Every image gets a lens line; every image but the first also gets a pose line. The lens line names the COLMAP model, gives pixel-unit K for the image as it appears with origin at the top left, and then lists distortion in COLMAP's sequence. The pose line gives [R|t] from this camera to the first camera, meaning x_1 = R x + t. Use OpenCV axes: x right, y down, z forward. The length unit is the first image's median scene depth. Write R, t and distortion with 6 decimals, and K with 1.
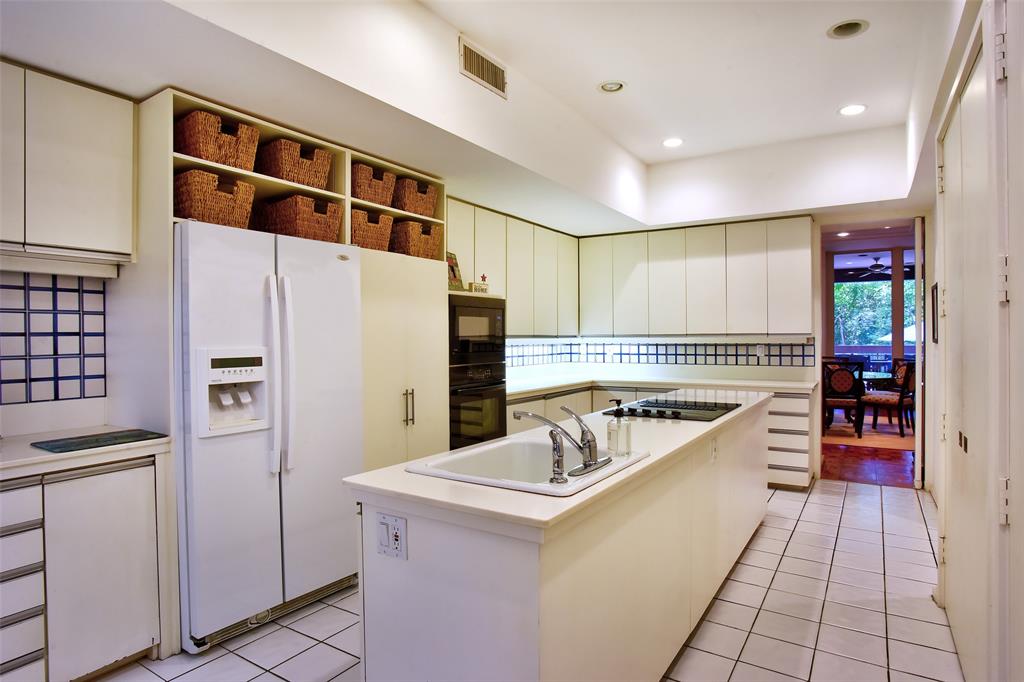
lens RADIAL K [[578.3, 0, 511.9], [0, 578.3, 336.5], [0, 0, 1]] dist [-0.101347, 0.060817]
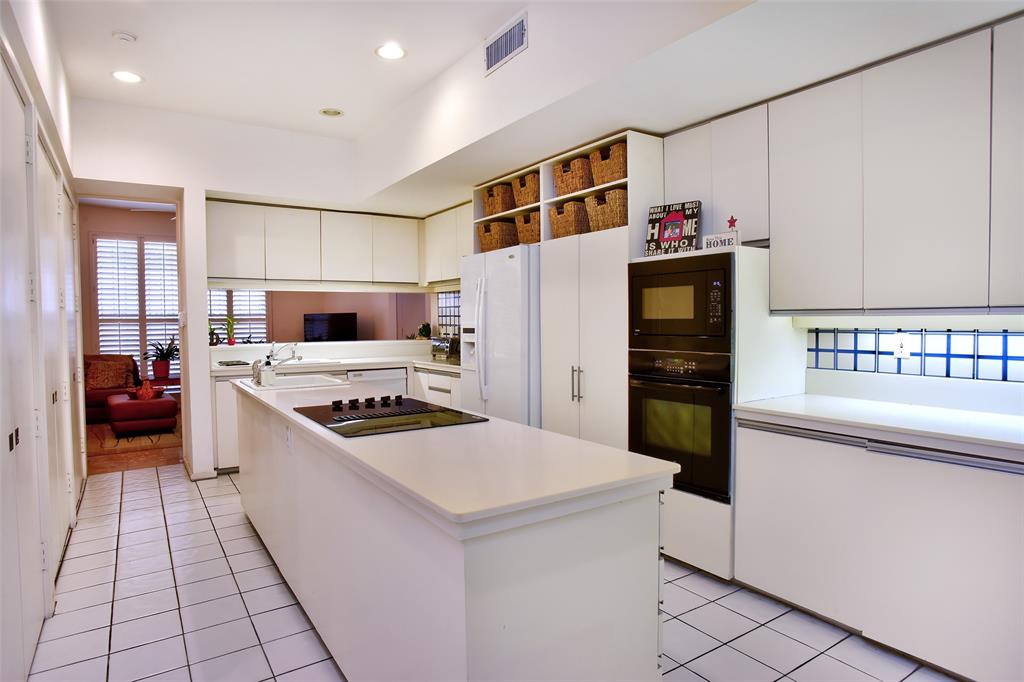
lens RADIAL K [[578.3, 0, 511.9], [0, 578.3, 336.5], [0, 0, 1]] dist [-0.101347, 0.060817]
pose [[-0.397300, 0.032805, -0.917102, 0.786804], [0.008606, 0.999450, 0.032023, 0.004703], [0.917648, 0.004830, -0.397364, 1.273401]]
